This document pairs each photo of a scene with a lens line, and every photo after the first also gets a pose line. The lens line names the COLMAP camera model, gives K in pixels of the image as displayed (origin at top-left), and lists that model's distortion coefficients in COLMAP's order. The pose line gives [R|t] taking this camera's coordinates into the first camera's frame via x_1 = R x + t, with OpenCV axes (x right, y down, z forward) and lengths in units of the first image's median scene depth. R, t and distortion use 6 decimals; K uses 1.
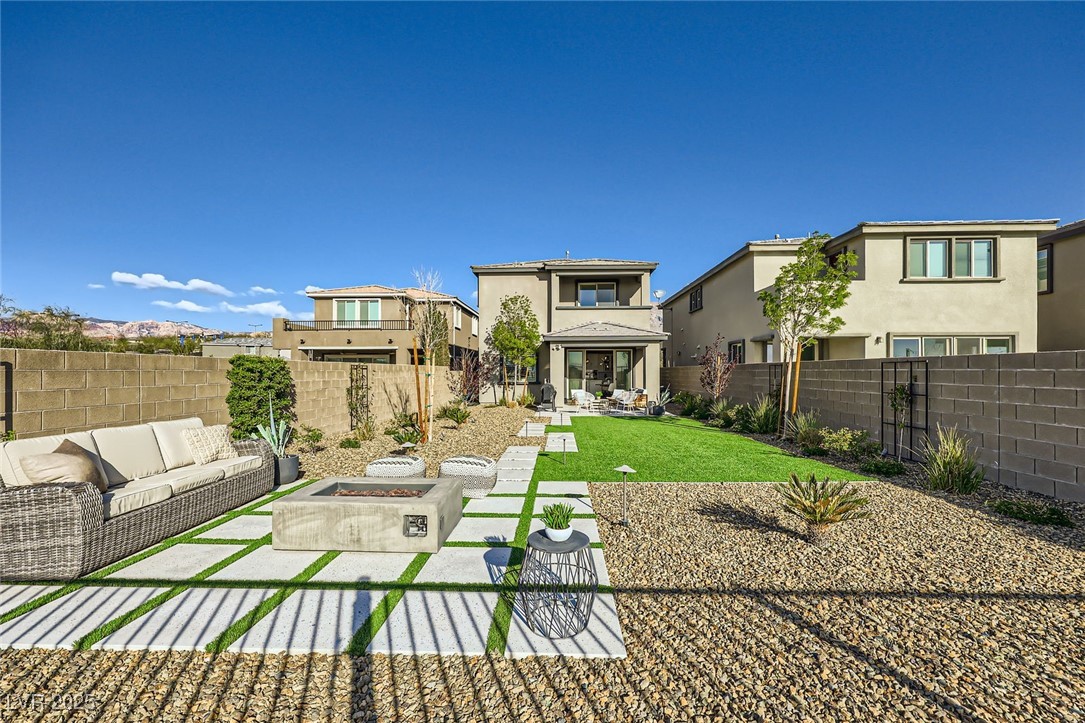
lens RADIAL K [[440.8, 0, 542.4], [0, 440.8, 364.8], [0, 0, 1]] dist [0.000058, 0.001143]
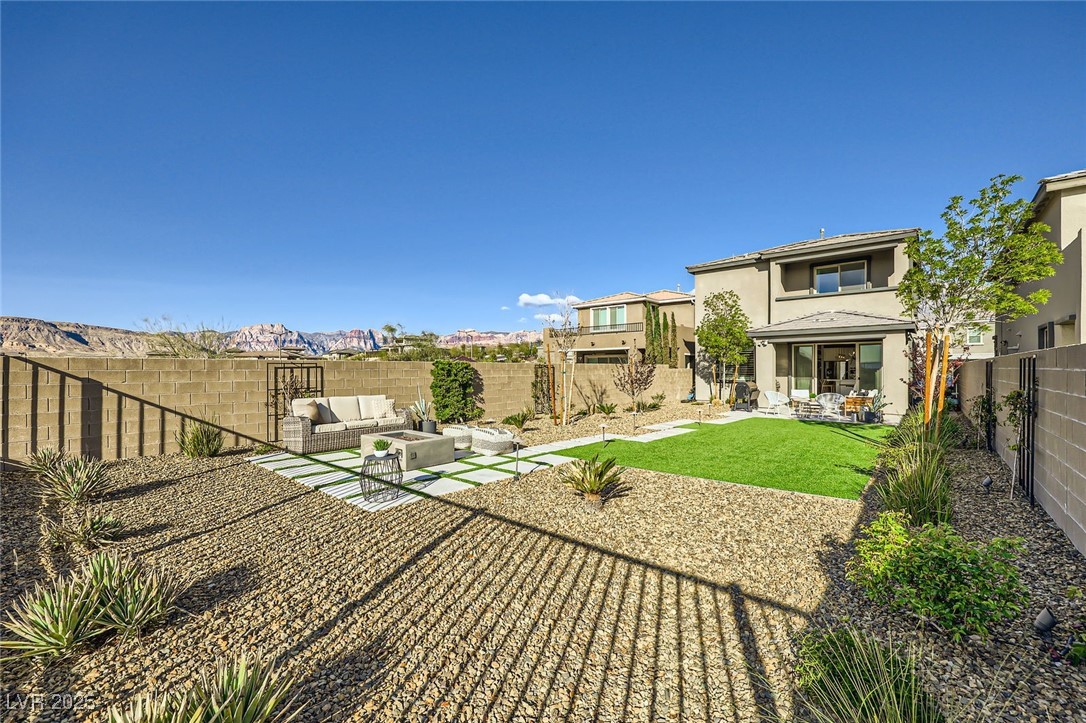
lens RADIAL K [[441.2, 0, 549.3], [0, 441.2, 365.7], [0, 0, 1]] dist [0.000058, 0.001143]
pose [[0.784635, -0.005714, -0.619931, 1.650690], [0.011203, 0.999925, 0.004964, -0.011920], [0.619856, -0.010840, 0.784640, -0.073742]]
